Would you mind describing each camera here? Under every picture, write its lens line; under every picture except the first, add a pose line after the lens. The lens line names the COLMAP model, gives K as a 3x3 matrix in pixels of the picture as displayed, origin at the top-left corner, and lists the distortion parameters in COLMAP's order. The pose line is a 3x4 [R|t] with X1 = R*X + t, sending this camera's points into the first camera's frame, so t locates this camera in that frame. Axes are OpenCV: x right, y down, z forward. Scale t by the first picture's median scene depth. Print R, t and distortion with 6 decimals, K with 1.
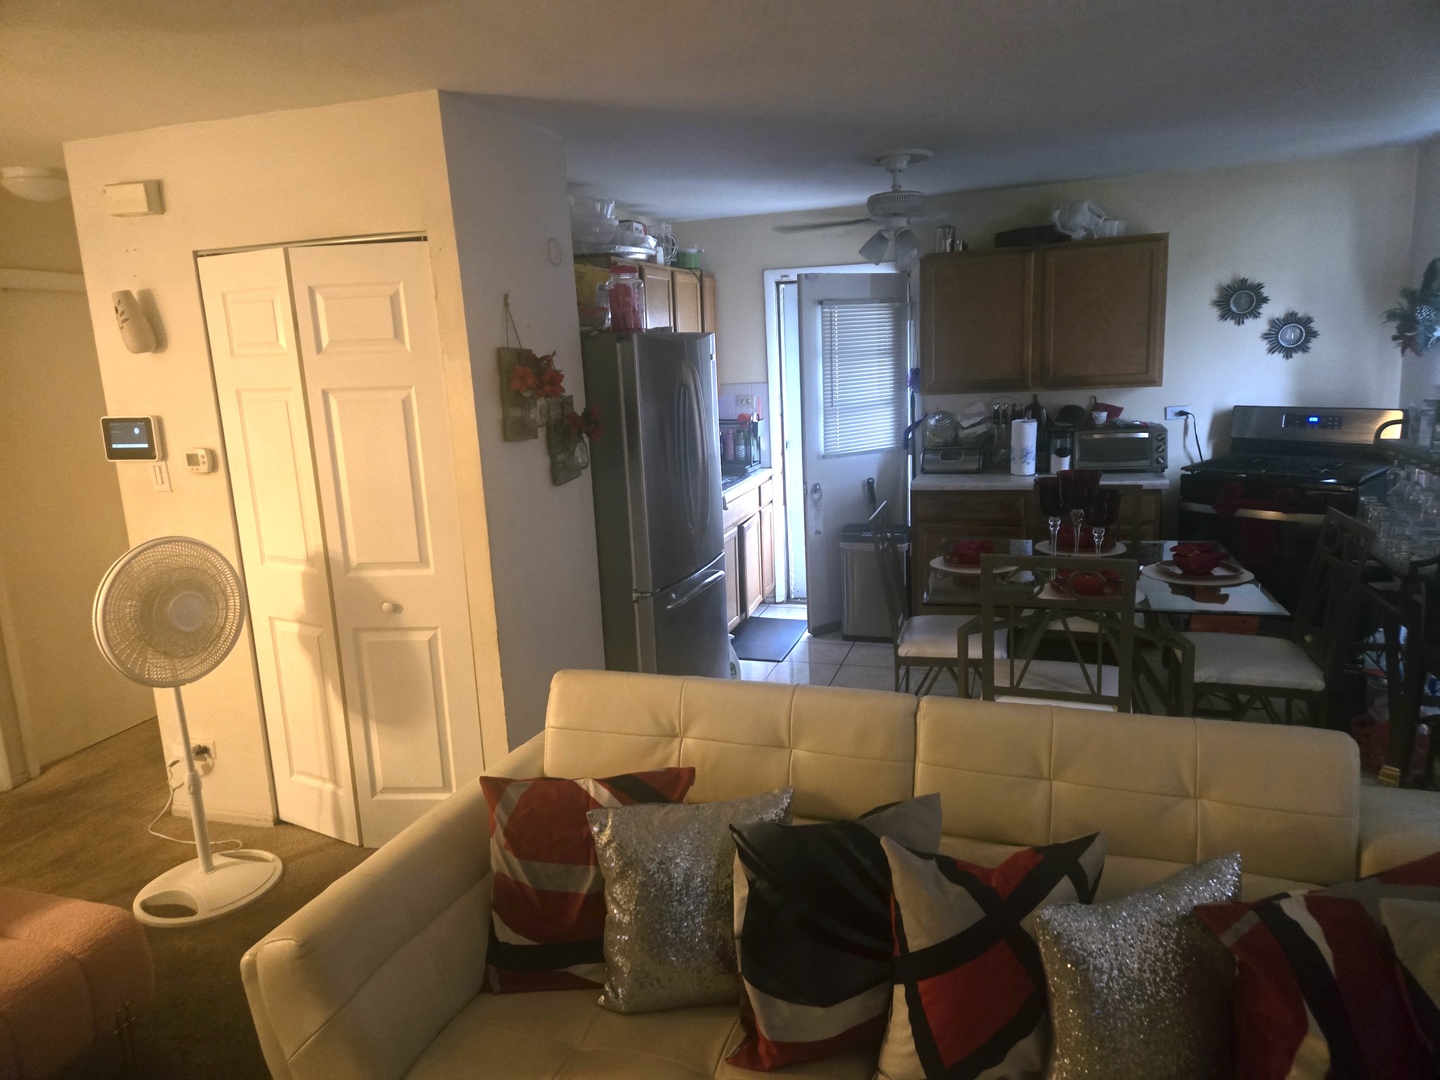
lens RADIAL K [[955.1, 0, 721.2], [0, 955.1, 517.8], [0, 0, 1]] dist [0.070278, -0.076131]
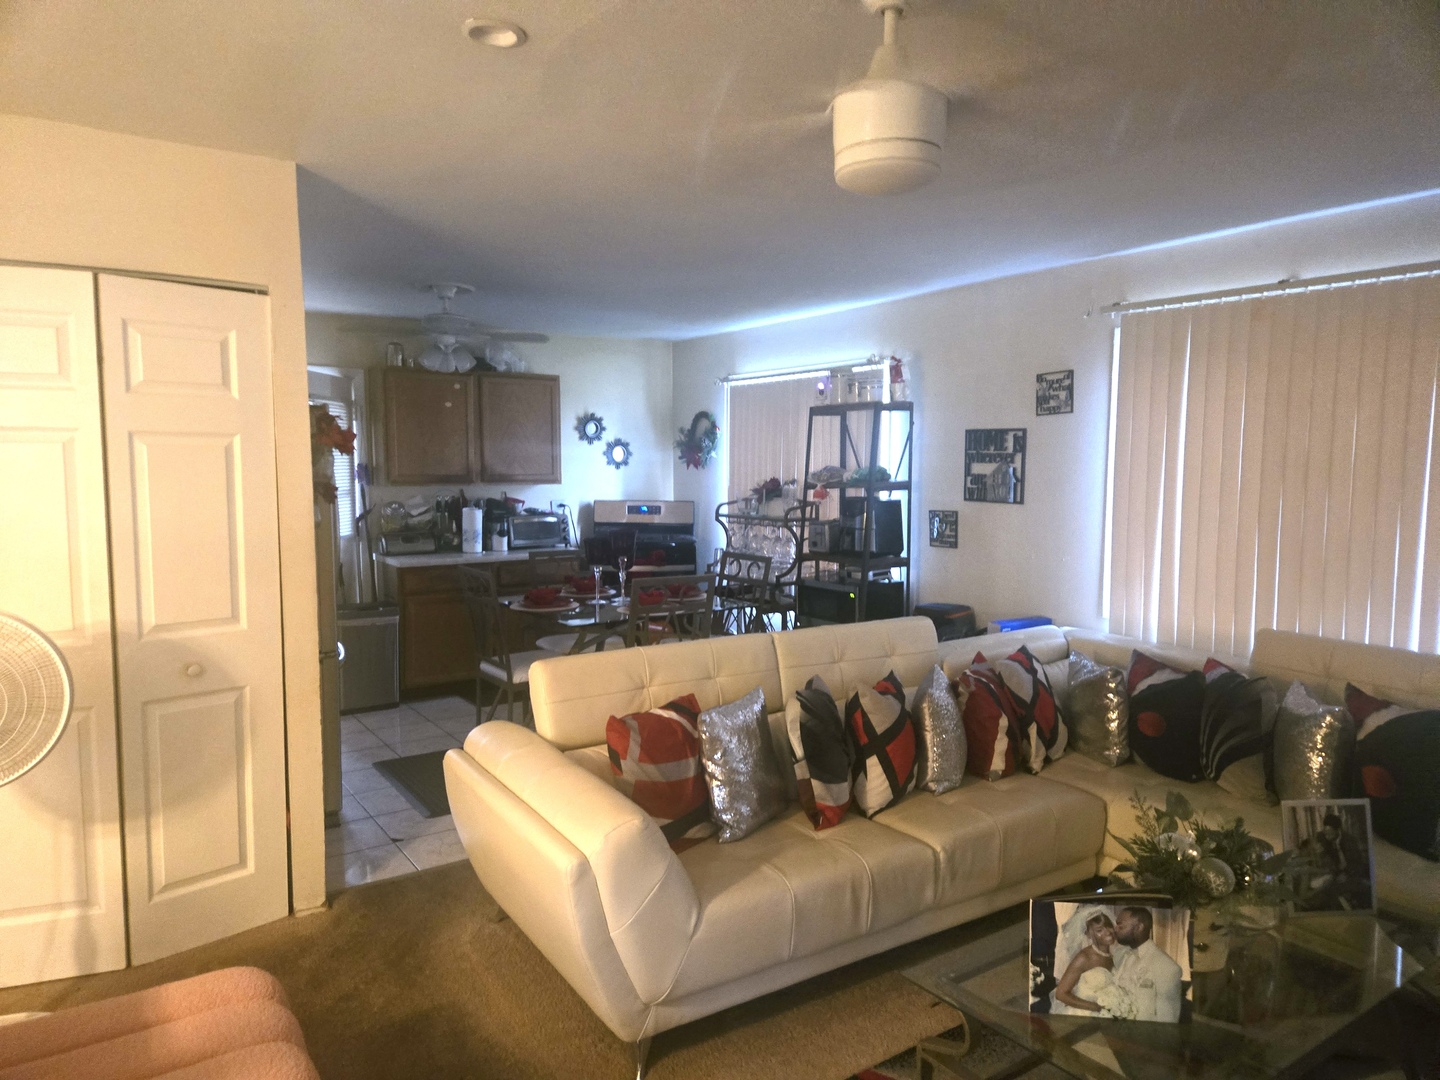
lens RADIAL K [[955.1, 0, 721.2], [0, 955.1, 517.8], [0, 0, 1]] dist [0.070278, -0.076131]
pose [[0.601073, 0.004767, 0.799180, -0.488524], [0.105568, 0.990746, -0.085309, 0.050254], [-0.792191, 0.135645, 0.595007, 0.020345]]
